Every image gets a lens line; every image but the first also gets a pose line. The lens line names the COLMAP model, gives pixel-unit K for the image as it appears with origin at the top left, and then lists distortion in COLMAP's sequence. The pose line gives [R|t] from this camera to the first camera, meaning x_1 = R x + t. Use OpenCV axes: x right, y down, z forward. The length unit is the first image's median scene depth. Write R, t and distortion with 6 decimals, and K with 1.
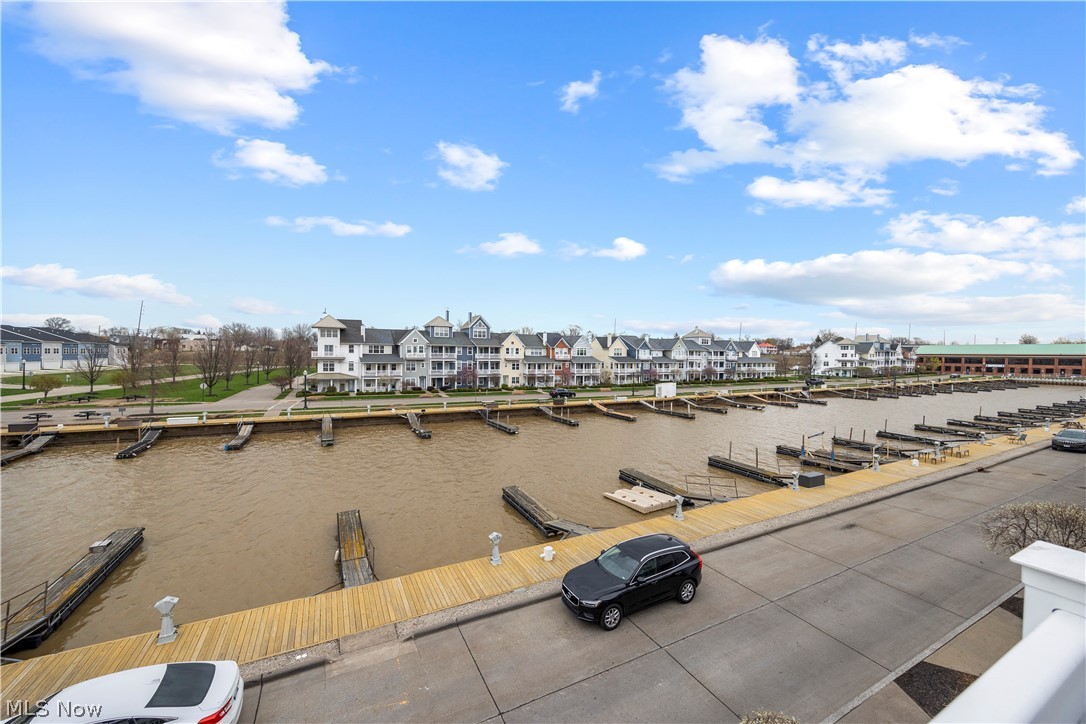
lens RADIAL K [[414.3, 0, 542.7], [0, 414.3, 360.8], [0, 0, 1]] dist [-0.001783, 0.000331]
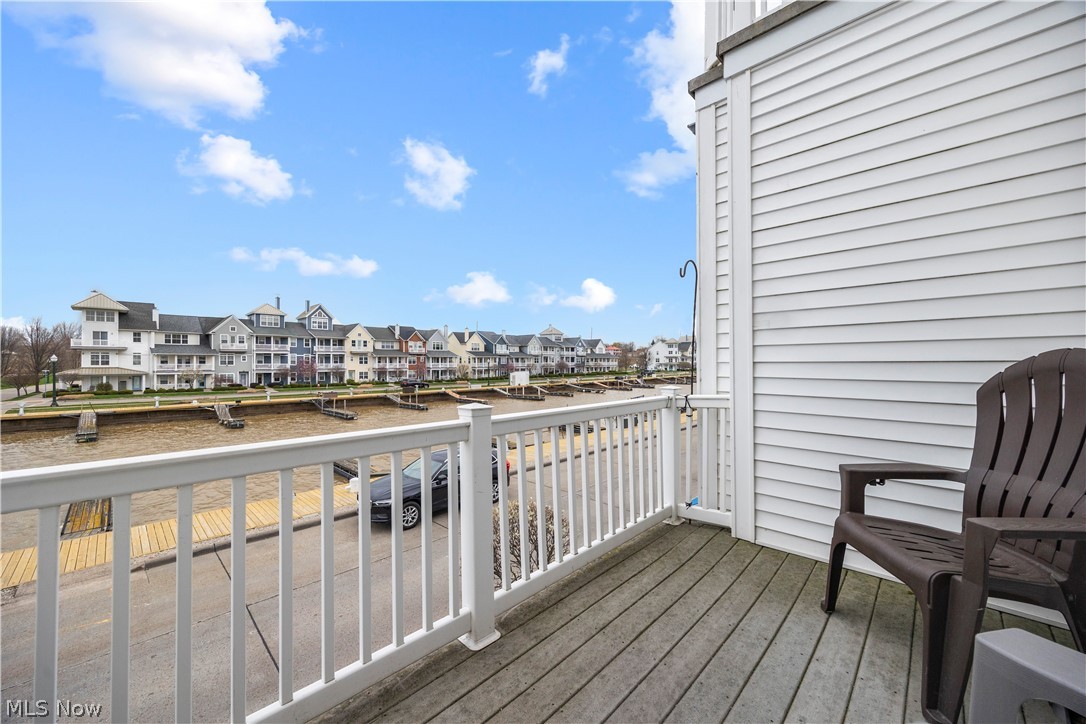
lens RADIAL K [[414.3, 0, 542.7], [0, 414.3, 360.8], [0, 0, 1]] dist [-0.001783, 0.000331]
pose [[0.948822, -0.013272, 0.315532, 0.022389], [0.019492, 0.999673, -0.016566, 0.037714], [-0.315209, 0.021869, 0.948770, -0.000501]]
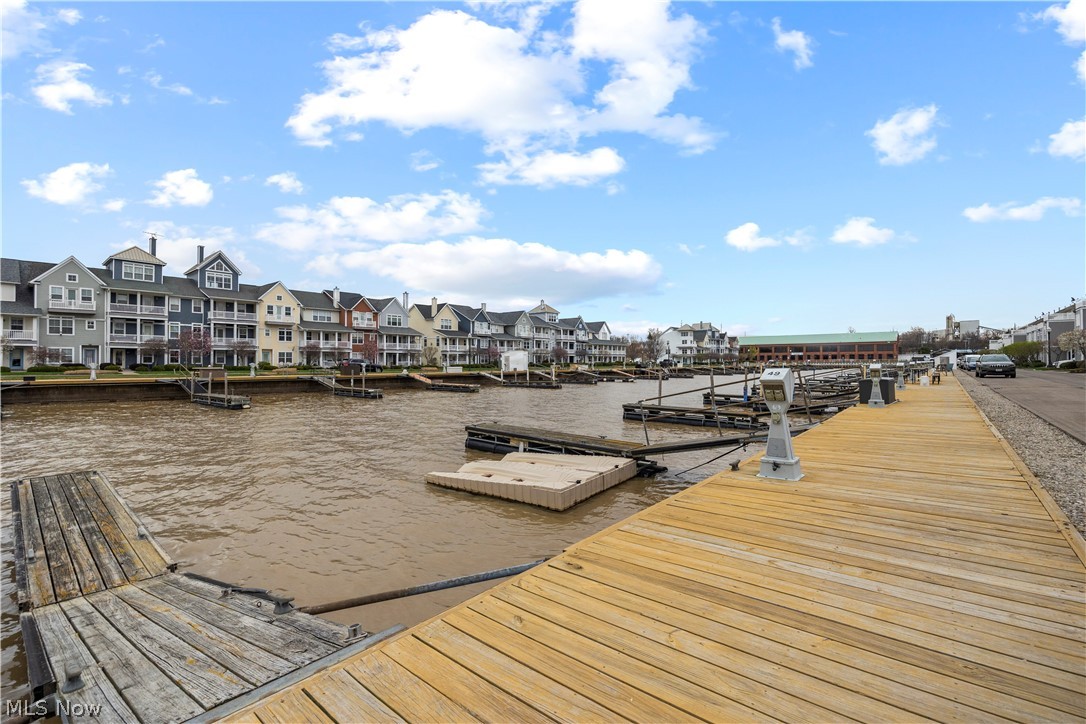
lens RADIAL K [[475.3, 0, 543.0], [0, 475.3, 362.0], [0, 0, 1]] dist [-0.013805, 0.000076]
pose [[0.926904, -0.010676, 0.375146, 0.028067], [0.017470, 0.999739, -0.014715, 0.071614], [-0.374891, 0.020193, 0.926849, 0.183640]]
